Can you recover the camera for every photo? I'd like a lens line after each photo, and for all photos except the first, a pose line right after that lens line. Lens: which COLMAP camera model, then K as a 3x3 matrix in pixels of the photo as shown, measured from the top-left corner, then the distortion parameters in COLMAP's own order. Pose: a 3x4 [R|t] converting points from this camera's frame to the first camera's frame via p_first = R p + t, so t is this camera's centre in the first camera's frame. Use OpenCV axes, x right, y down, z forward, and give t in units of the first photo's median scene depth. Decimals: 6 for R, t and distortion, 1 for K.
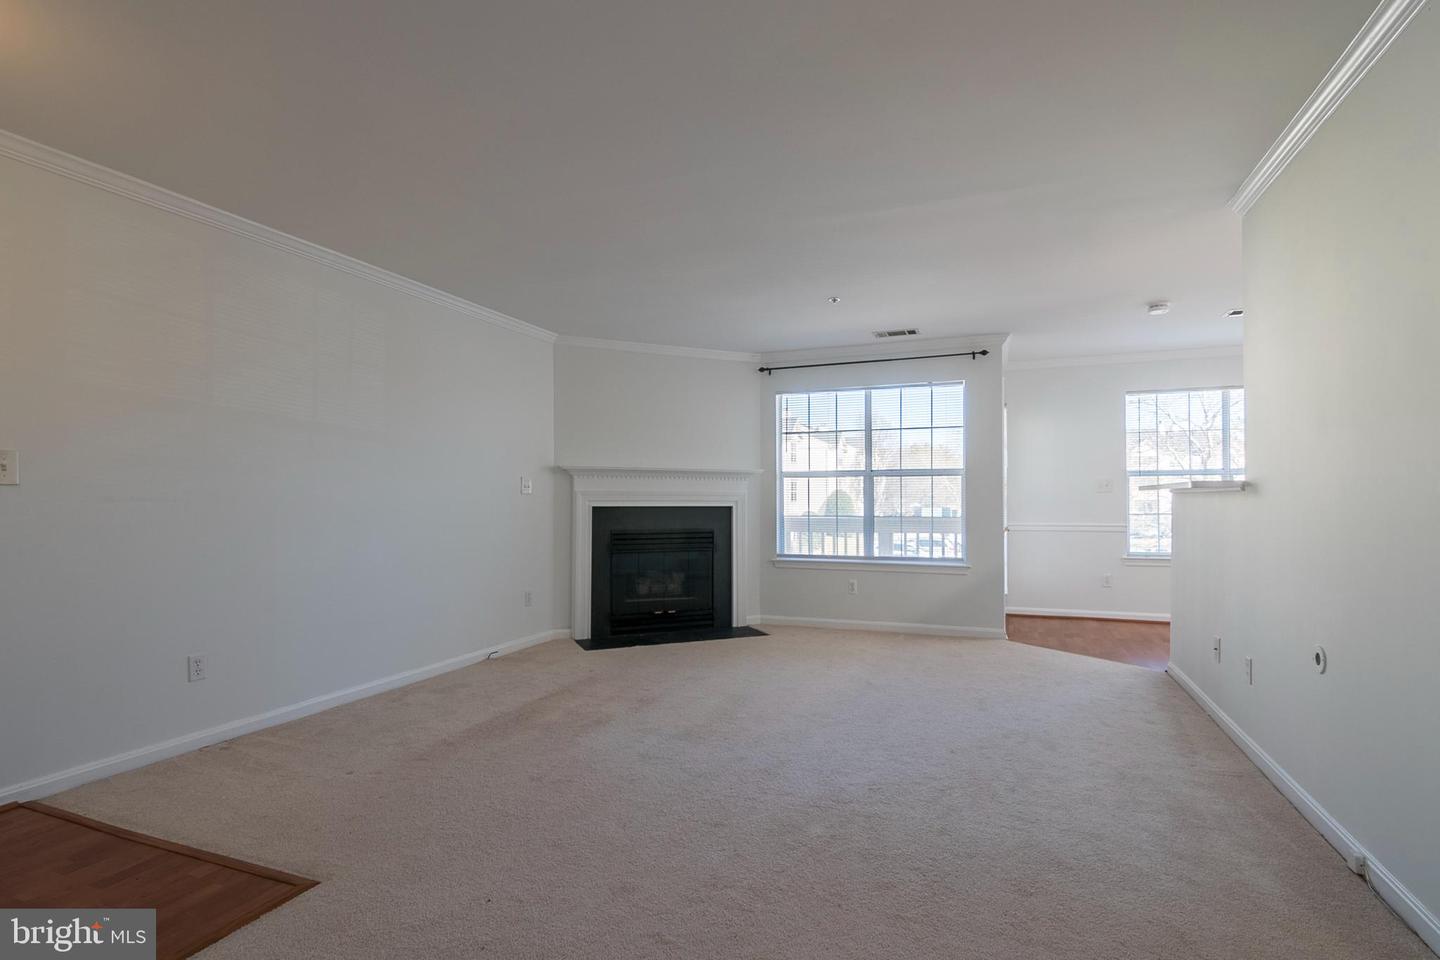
lens RADIAL K [[709.2, 0, 732.1], [0, 709.2, 489.0], [0, 0, 1]] dist [0.005041, -0.008228]
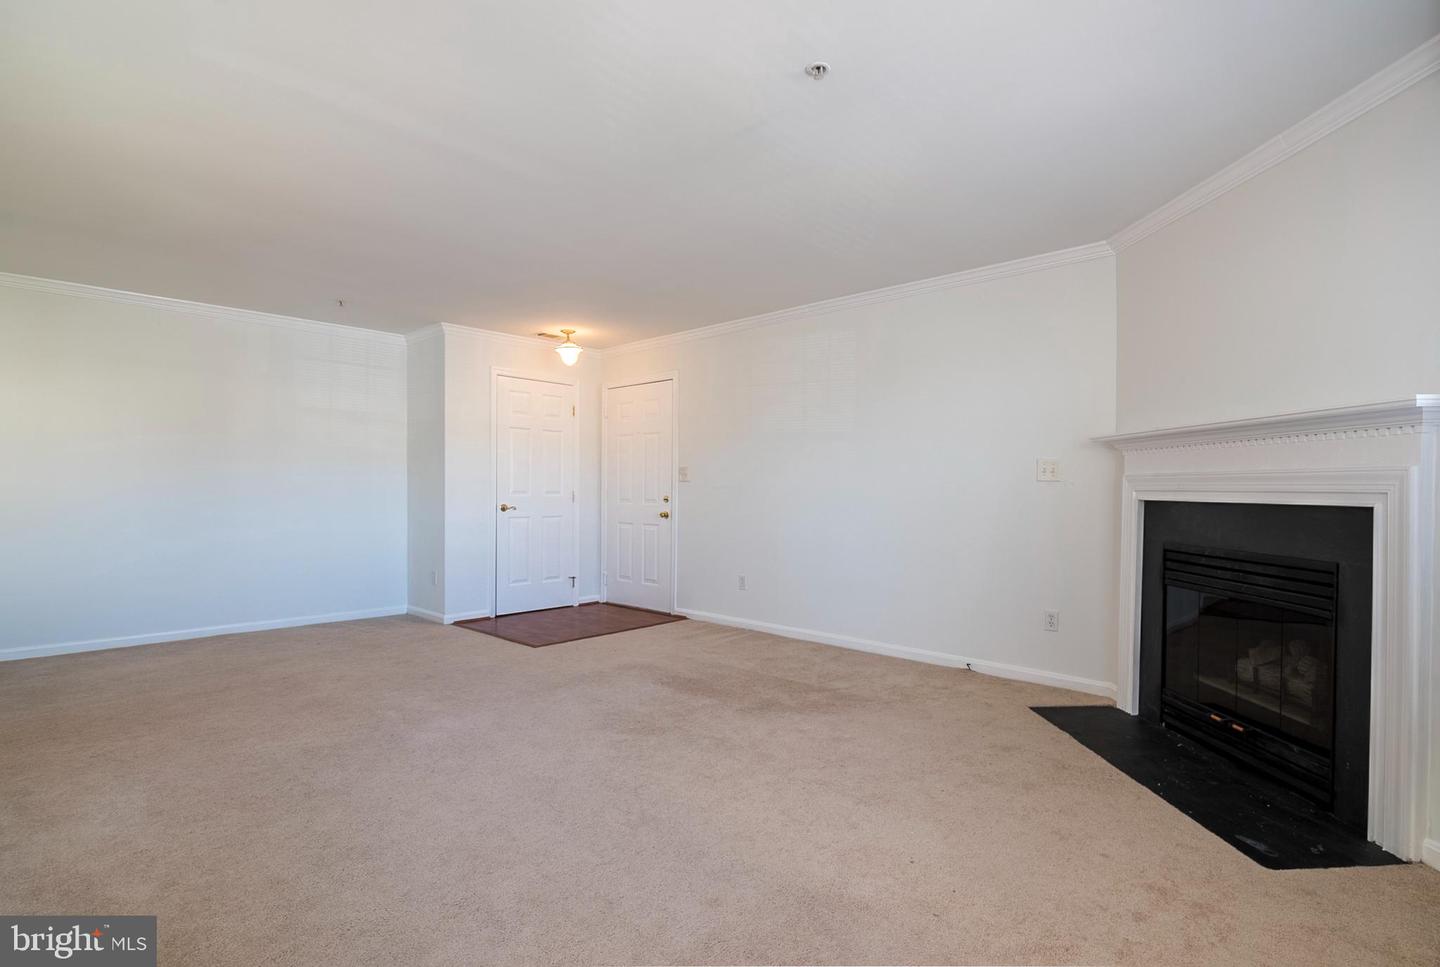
lens RADIAL K [[709.2, 0, 747.9], [0, 709.2, 506.7], [0, 0, 1]] dist [0.005041, -0.008228]
pose [[-0.365572, 0.019742, -0.930574, 0.488077], [0.008242, 0.999805, 0.017972, 0.016202], [0.930747, -0.001100, -0.365663, 0.906890]]
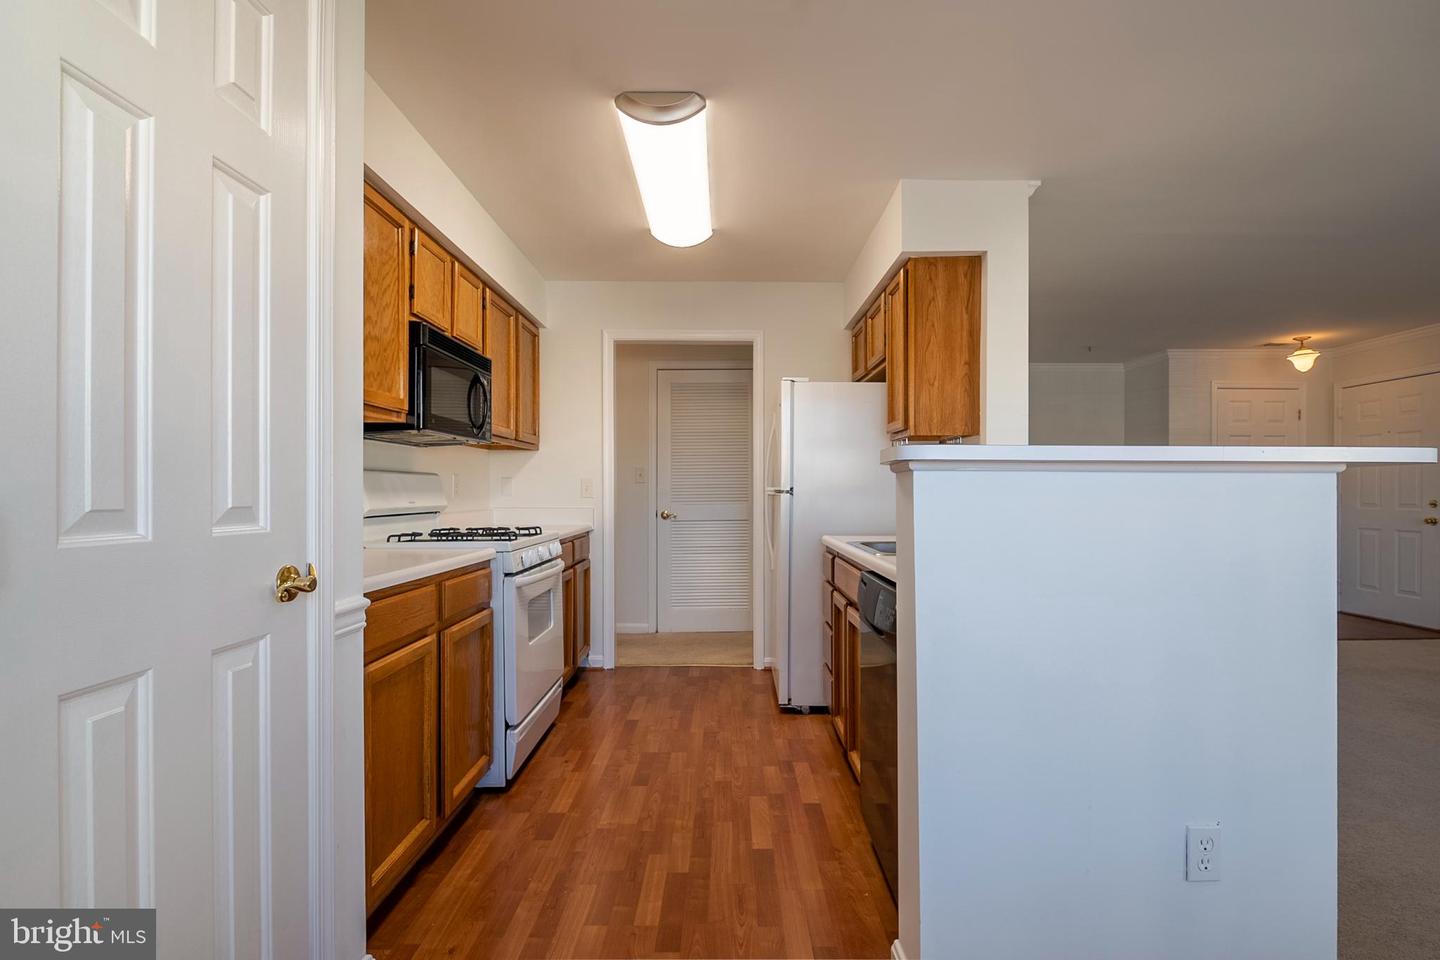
lens RADIAL K [[709.2, 0, 721.6], [0, 709.2, 494.5], [0, 0, 1]] dist [0.005041, -0.008228]
pose [[-0.935553, 0.002260, -0.353180, 0.791951], [0.005942, 0.999939, -0.009341, 0.014029], [0.353137, -0.010837, -0.935509, 0.961950]]
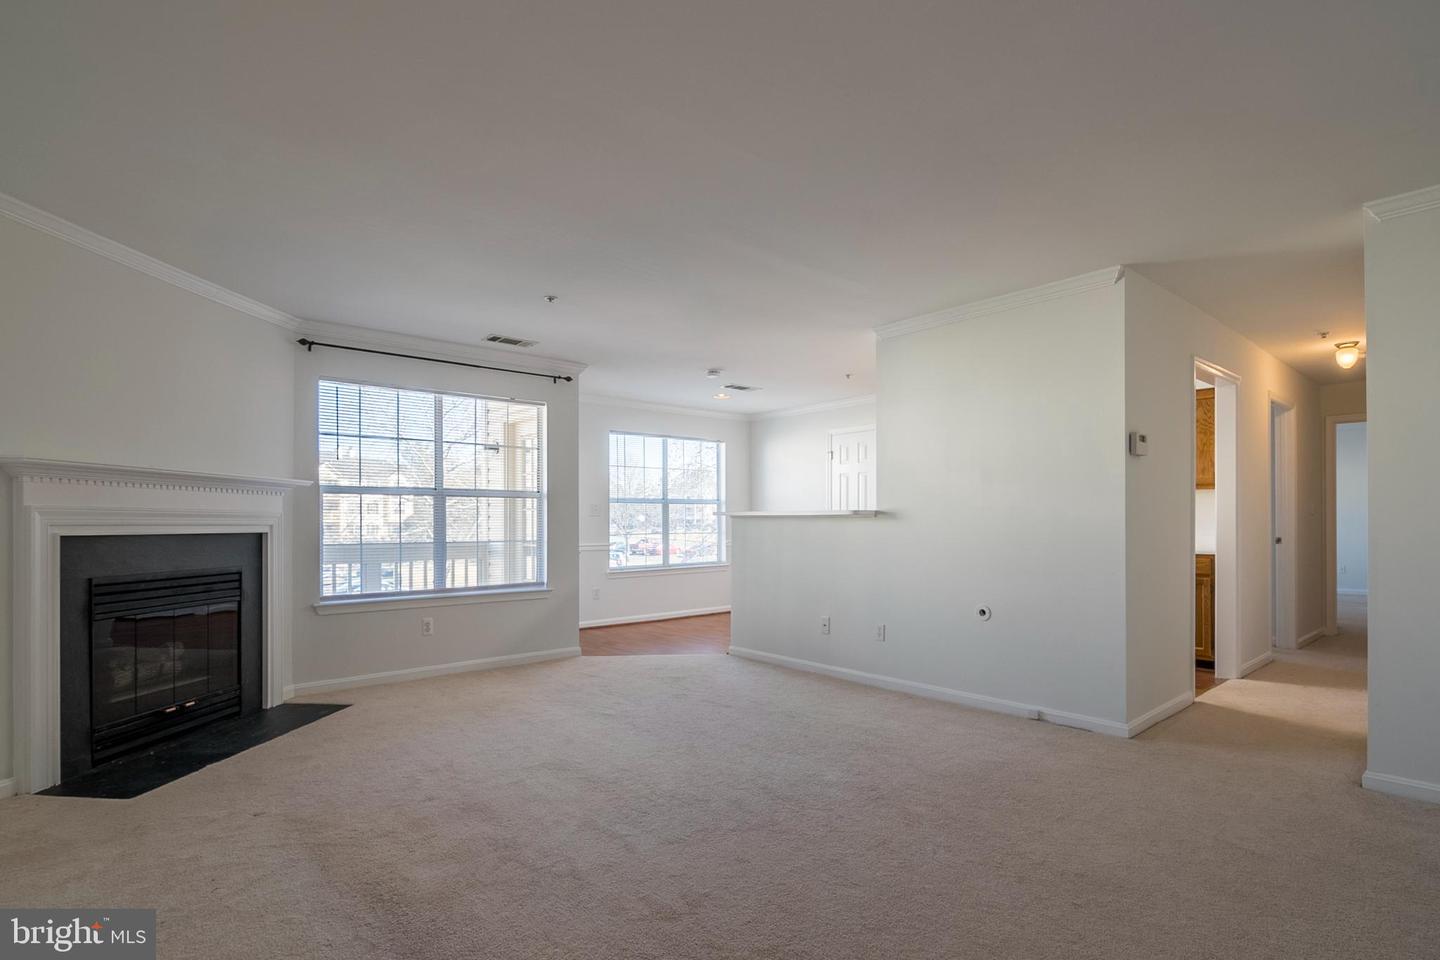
lens RADIAL K [[709.2, 0, 739.0], [0, 709.2, 519.4], [0, 0, 1]] dist [0.005041, -0.008228]
pose [[0.464528, 0.003929, 0.885549, -0.428879], [-0.013505, 0.999905, 0.002648, 0.003781], [-0.885455, -0.013190, 0.464537, 0.300742]]
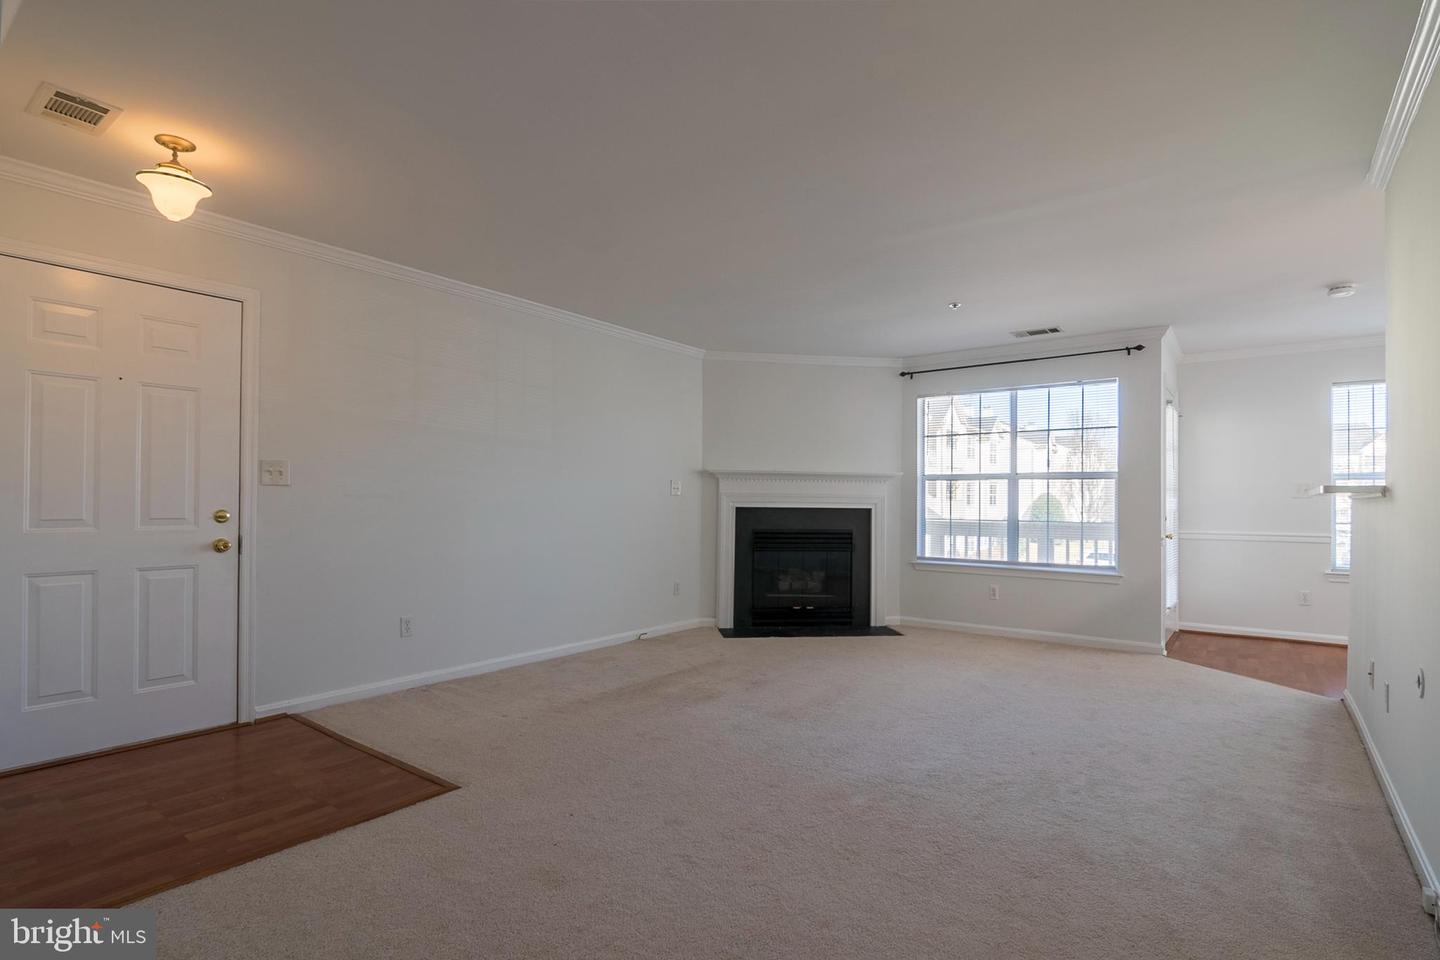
lens RADIAL K [[709.2, 0, 732.1], [0, 709.2, 492.7], [0, 0, 1]] dist [0.005041, -0.008228]
pose [[0.962174, 0.006741, -0.272351, 0.093155], [-0.006229, 0.999977, 0.002742, -0.000185], [0.272363, -0.000942, 0.962194, -0.047534]]
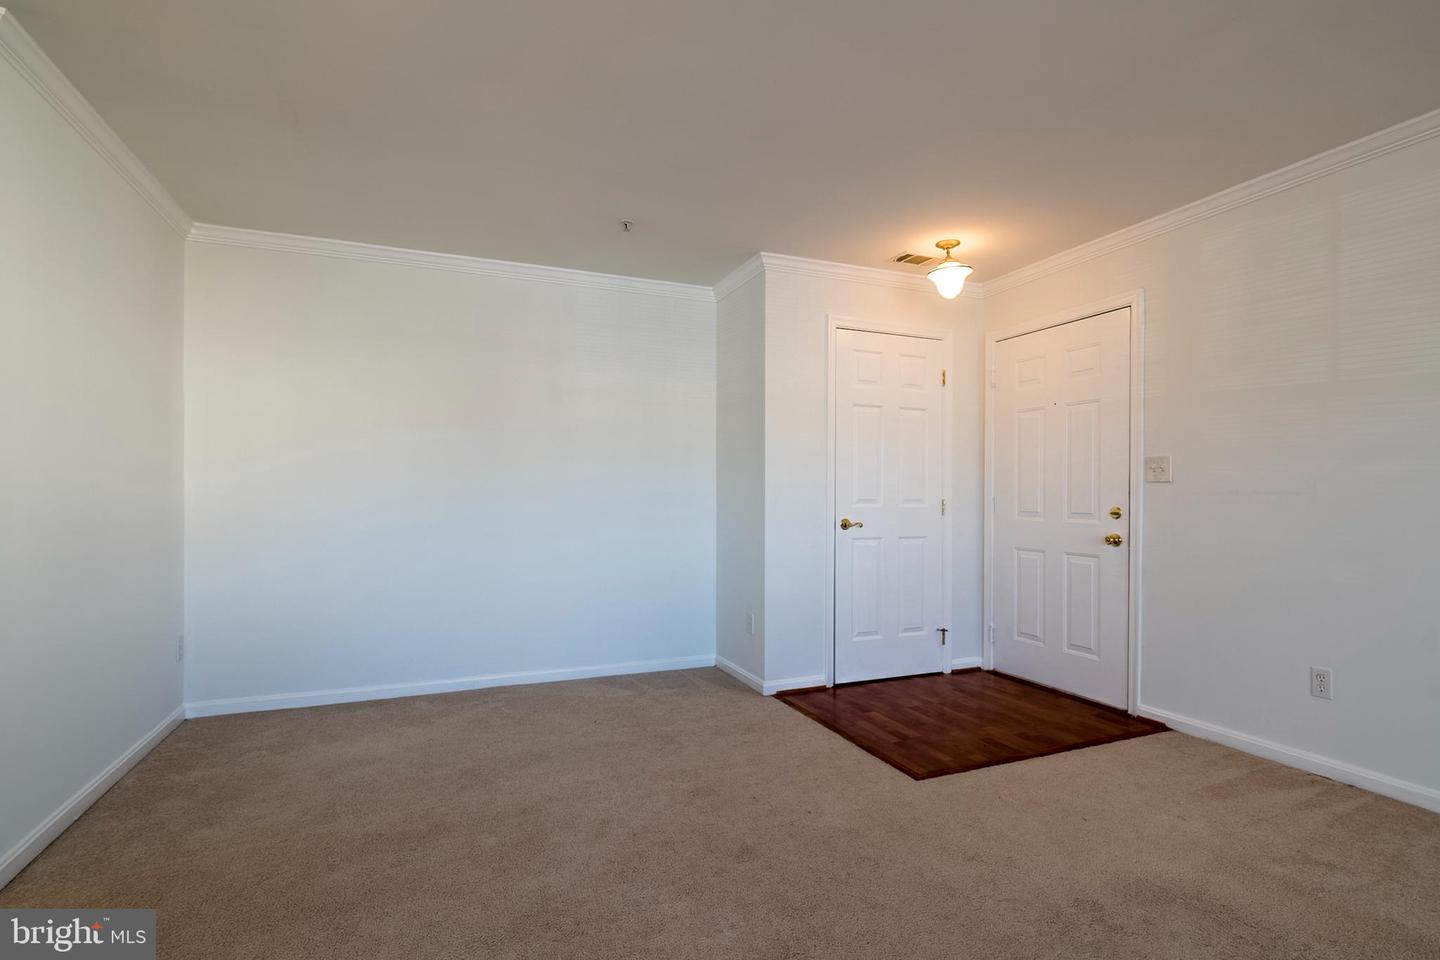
lens RADIAL K [[709.2, 0, 732.3], [0, 709.2, 499.4], [0, 0, 1]] dist [0.005041, -0.008228]
pose [[-0.722748, 0.006296, -0.691083, 0.209257], [0.010674, 0.999941, -0.002053, 0.009174], [0.691029, -0.008861, -0.722773, 0.616775]]
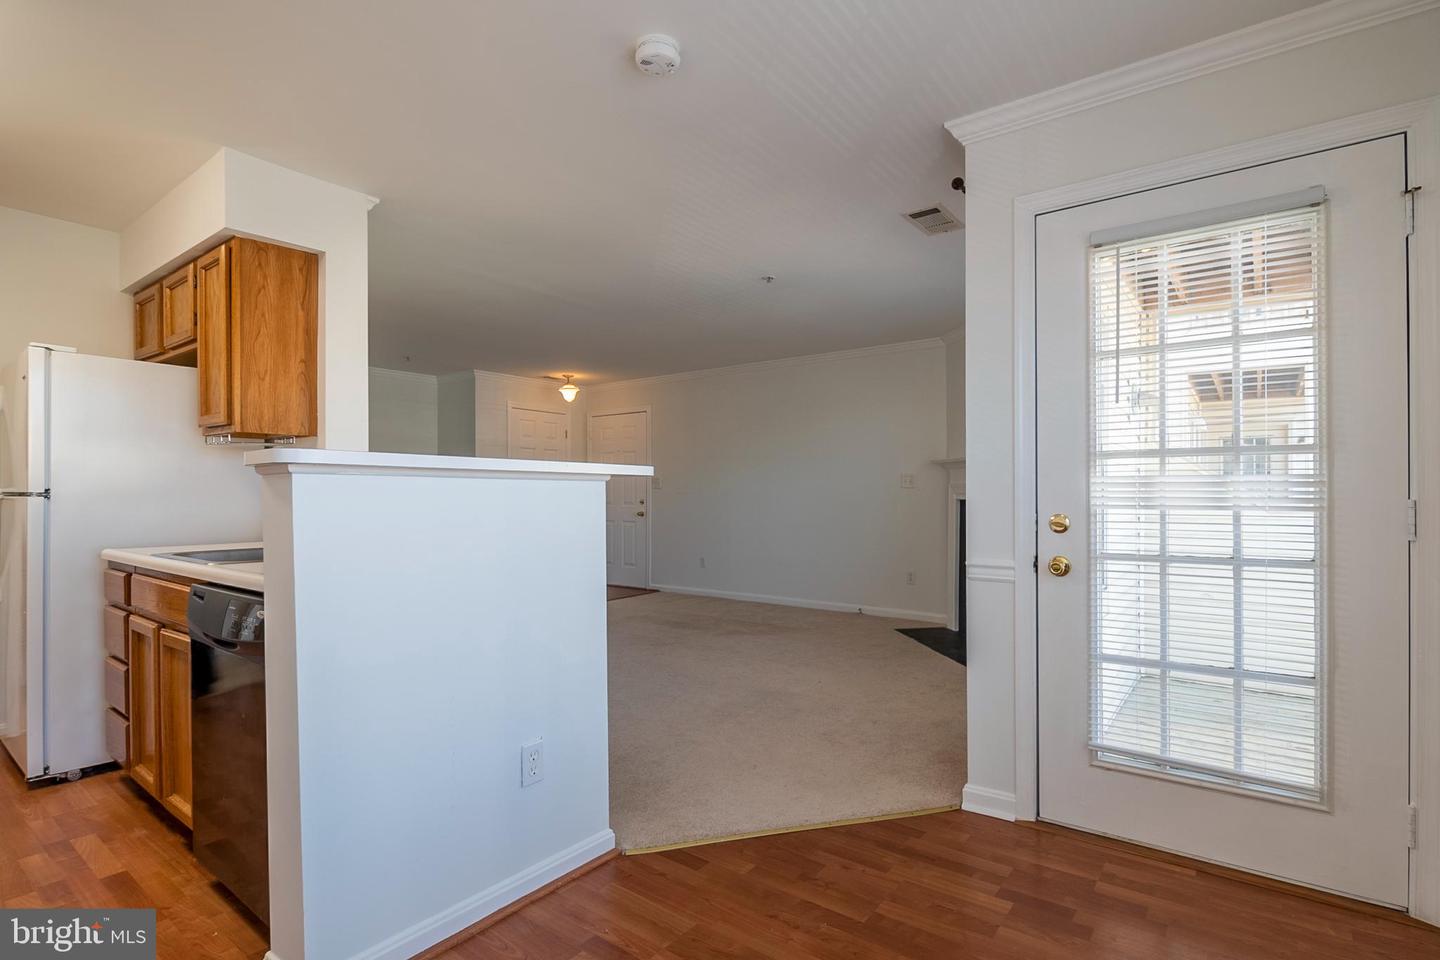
lens RADIAL K [[709.2, 0, 739.4], [0, 709.2, 497.7], [0, 0, 1]] dist [0.005041, -0.008228]
pose [[-0.274394, 0.007131, -0.961591, 0.843012], [0.015027, 0.999882, 0.003127, 0.013741], [0.961500, -0.013592, -0.274469, 0.975718]]
